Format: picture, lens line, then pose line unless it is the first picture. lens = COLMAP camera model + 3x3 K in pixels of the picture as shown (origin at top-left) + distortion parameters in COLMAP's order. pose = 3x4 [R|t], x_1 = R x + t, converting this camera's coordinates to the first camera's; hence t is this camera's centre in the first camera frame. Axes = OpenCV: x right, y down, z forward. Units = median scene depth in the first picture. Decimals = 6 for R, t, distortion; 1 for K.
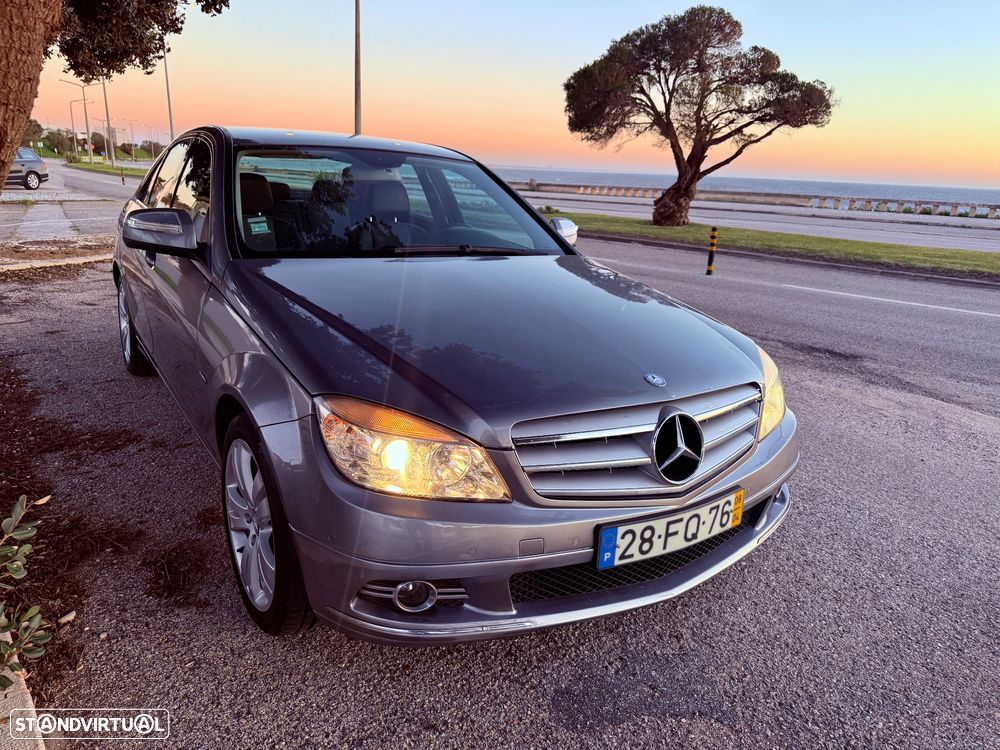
lens RADIAL K [[714.7, 0, 505.6], [0, 714.7, 374.7], [0, 0, 1]] dist [0.014264, -0.016816]
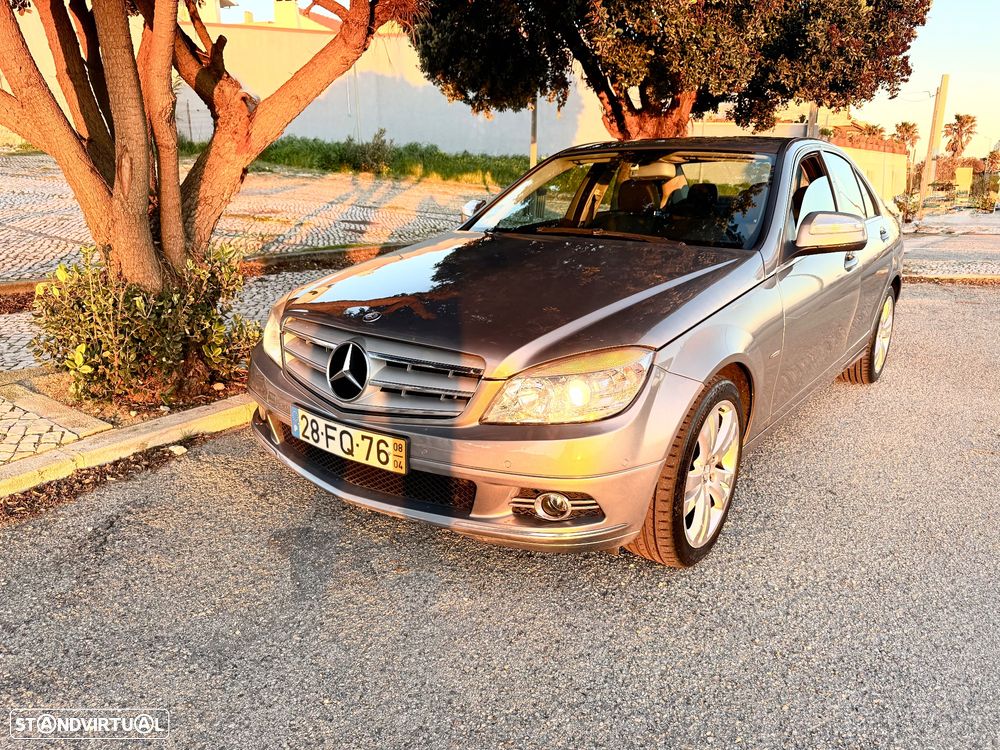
lens RADIAL K [[714.7, 0, 505.6], [0, 714.7, 374.7], [0, 0, 1]] dist [0.014264, -0.016816]
pose [[0.351136, 0.201054, -0.914484, 1.300342], [-0.248748, 0.961609, 0.115902, -0.086728], [0.902678, 0.186779, 0.387667, 0.708804]]
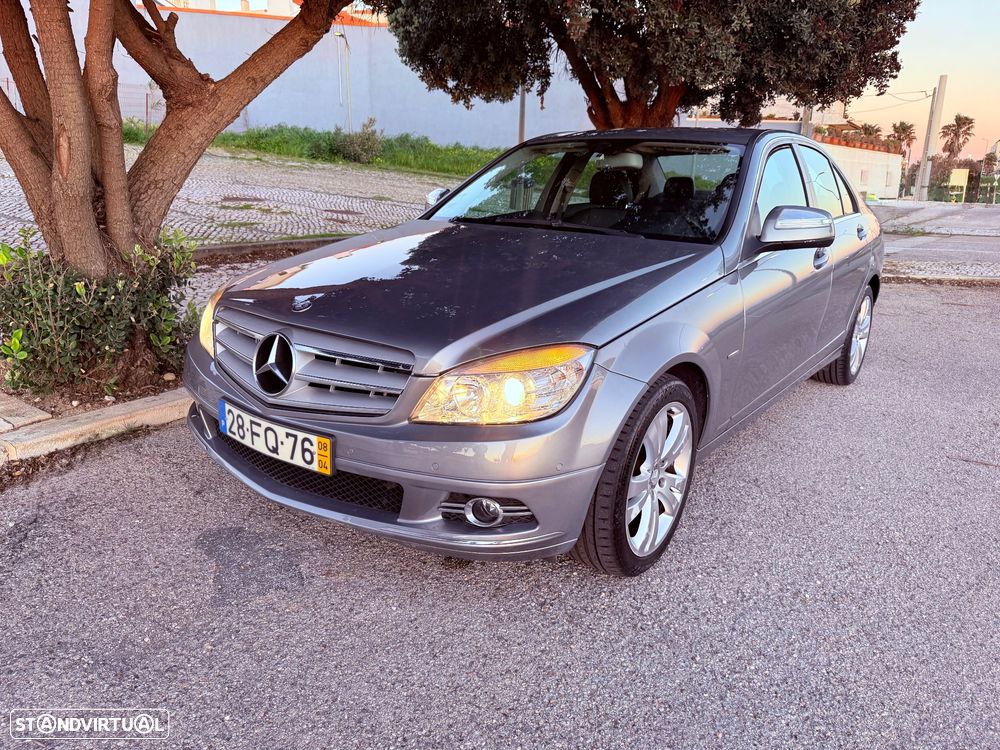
lens RADIAL K [[716.6, 0, 495.8], [0, 716.6, 371.3], [0, 0, 1]] dist [0.001860, -0.003862]
pose [[0.345520, 0.211061, -0.914368, 1.273587], [-0.265615, 0.956529, 0.120422, -0.104759], [0.900036, 0.201262, 0.386560, 0.803072]]
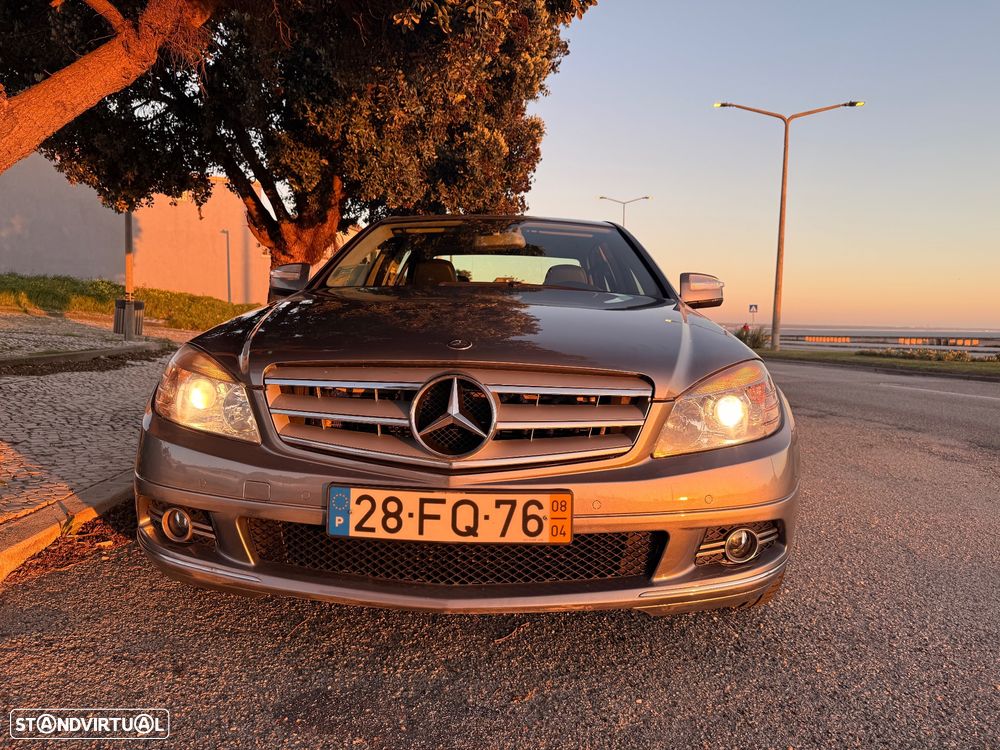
lens RADIAL K [[707.0, 0, 503.6], [0, 707.0, 374.2], [0, 0, 1]] dist [0.103375, -0.110822]
pose [[0.823578, 0.006504, -0.567166, 0.702526], [-0.135690, 0.973159, -0.185875, 0.185115], [0.550734, 0.230041, 0.802355, 0.313865]]
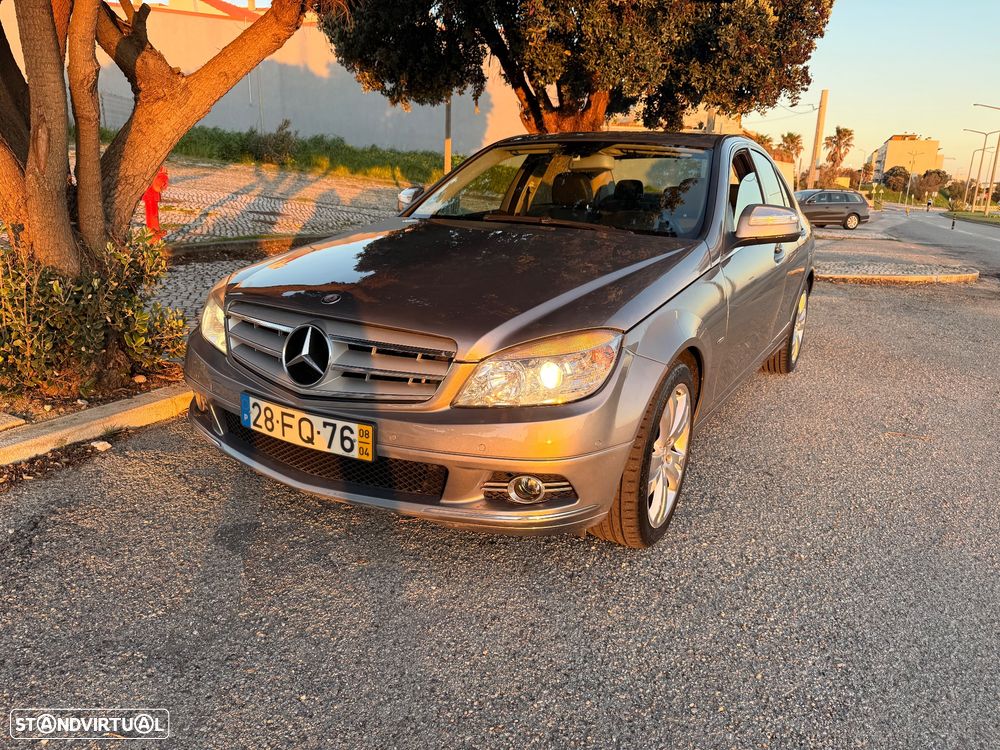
lens RADIAL K [[714.4, 0, 500.0], [0, 714.4, 375.0], [0, 0, 1]] dist [0.008914, -0.007256]
pose [[0.462140, 0.200496, -0.863845, 1.255216], [-0.254959, 0.963020, 0.087117, -0.041056], [0.849366, 0.179985, 0.496169, 0.639787]]
